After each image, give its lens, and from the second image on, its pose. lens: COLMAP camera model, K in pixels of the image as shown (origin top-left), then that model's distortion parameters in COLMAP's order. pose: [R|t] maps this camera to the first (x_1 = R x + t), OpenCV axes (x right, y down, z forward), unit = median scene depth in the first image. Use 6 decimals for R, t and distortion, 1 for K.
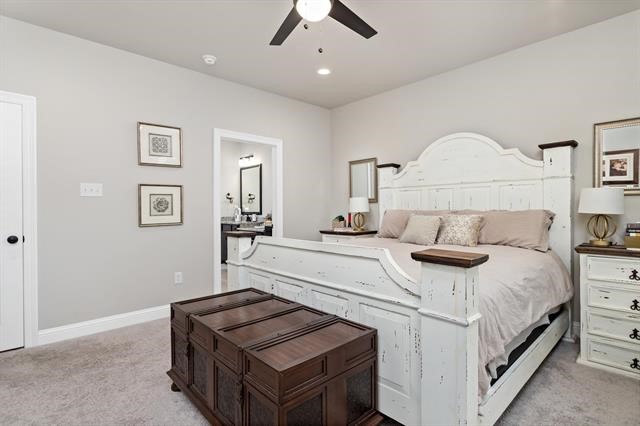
lens RADIAL K [[330.4, 0, 319.6], [0, 330.4, 208.6], [0, 0, 1]] dist [-0.002398, 0.000062]
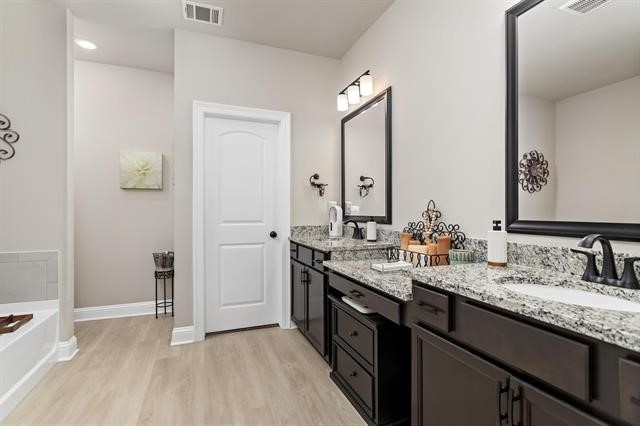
lens RADIAL K [[306.4, 0, 320.1], [0, 306.4, 210.2], [0, 0, 1]] dist [0.003353, -0.000308]
pose [[0.932867, -0.001032, -0.360221, -0.118923], [-0.000154, 0.999995, -0.003264, 0.004297], [0.360222, 0.003100, 0.932861, 0.612175]]
